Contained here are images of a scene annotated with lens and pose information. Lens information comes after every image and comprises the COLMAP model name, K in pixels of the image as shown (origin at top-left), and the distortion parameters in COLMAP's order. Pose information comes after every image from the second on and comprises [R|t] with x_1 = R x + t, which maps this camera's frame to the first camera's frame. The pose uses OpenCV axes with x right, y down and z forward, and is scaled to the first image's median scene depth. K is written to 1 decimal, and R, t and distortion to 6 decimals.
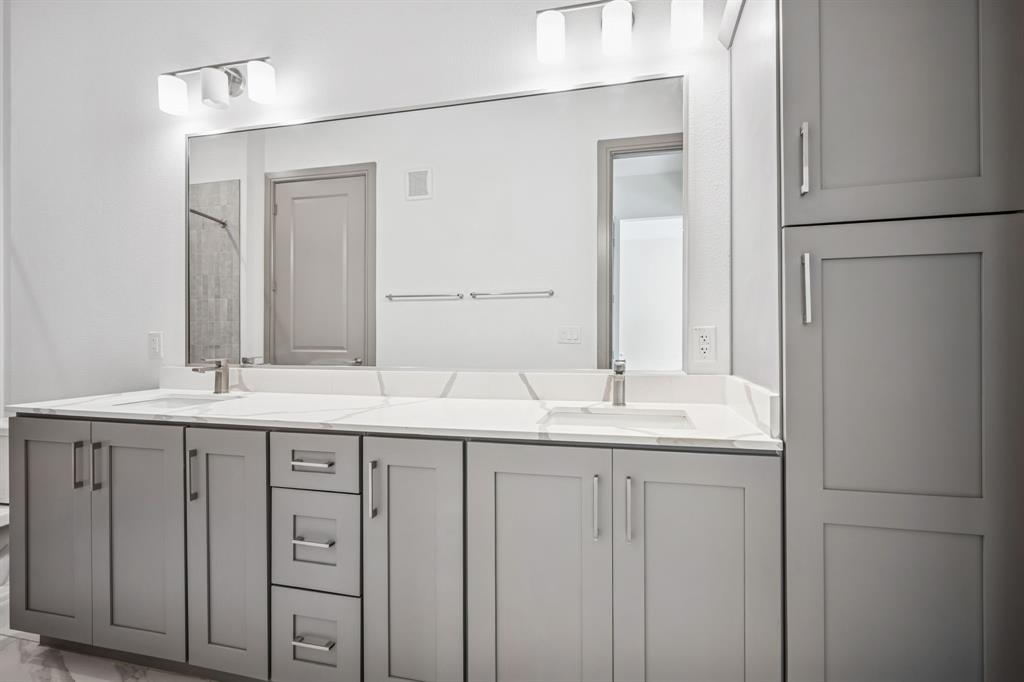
lens RADIAL K [[451.3, 0, 512.0], [0, 451.3, 341.0], [0, 0, 1]] dist [0.000265, -0.000032]
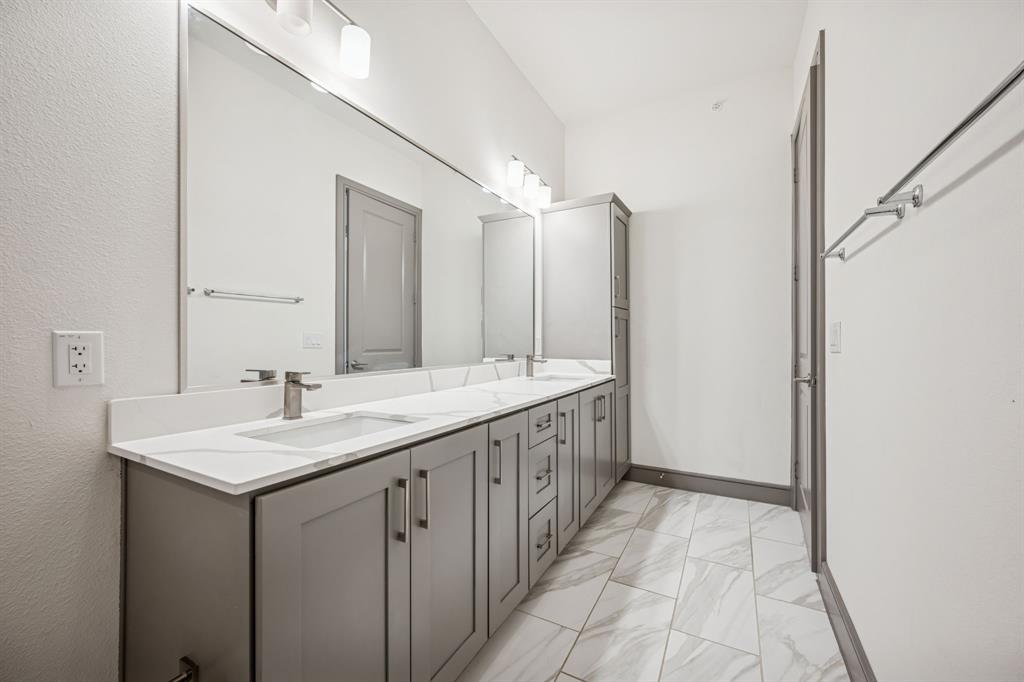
lens RADIAL K [[413.8, 0, 511.4], [0, 413.8, 338.9], [0, 0, 1]] dist [-0.000192, -0.000121]
pose [[0.258357, 0.007815, 0.966018, -1.281063], [0.011927, 0.999865, -0.011279, -0.002163], [-0.965976, 0.014436, 0.258229, 0.518390]]
